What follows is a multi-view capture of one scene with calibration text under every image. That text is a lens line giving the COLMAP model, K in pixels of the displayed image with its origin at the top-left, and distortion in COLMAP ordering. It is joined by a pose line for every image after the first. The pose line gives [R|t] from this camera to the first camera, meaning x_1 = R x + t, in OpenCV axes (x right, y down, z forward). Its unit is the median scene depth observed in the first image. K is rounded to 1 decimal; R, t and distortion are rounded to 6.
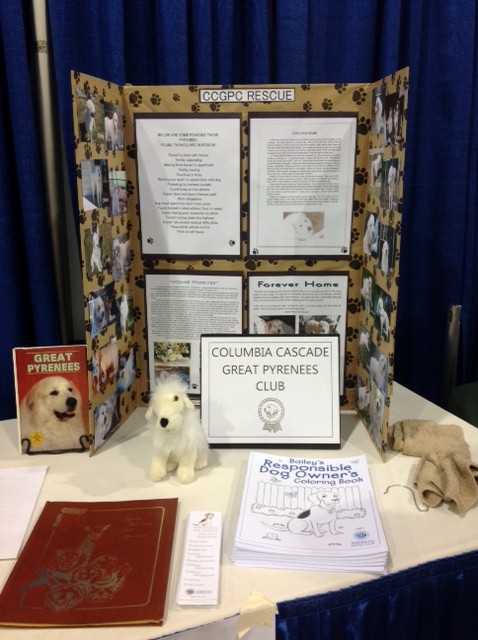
lens RADIAL K [[626.5, 0, 240.3], [0, 626.5, 320.9], [0, 0, 1]] dist [0.063778, 0.000000]
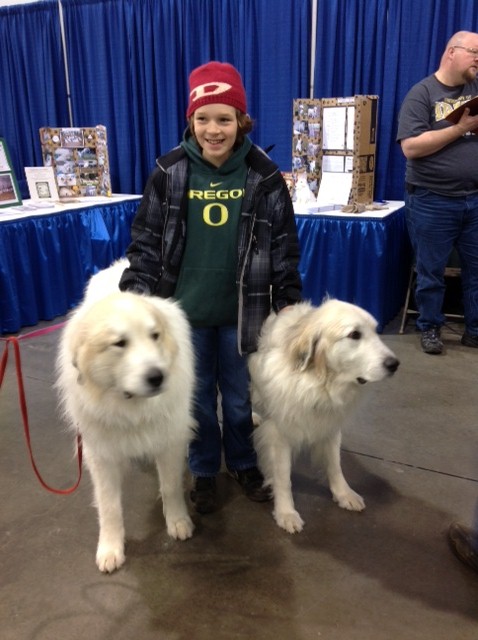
lens RADIAL K [[626.5, 0, 238.0], [0, 626.5, 320.2], [0, 0, 1]] dist [0.063778, 0.000000]
pose [[0.681001, 0.209305, -0.701732, 2.207865], [-0.173054, 0.977138, 0.123508, 0.473650], [0.711540, 0.037328, 0.701653, -1.734841]]
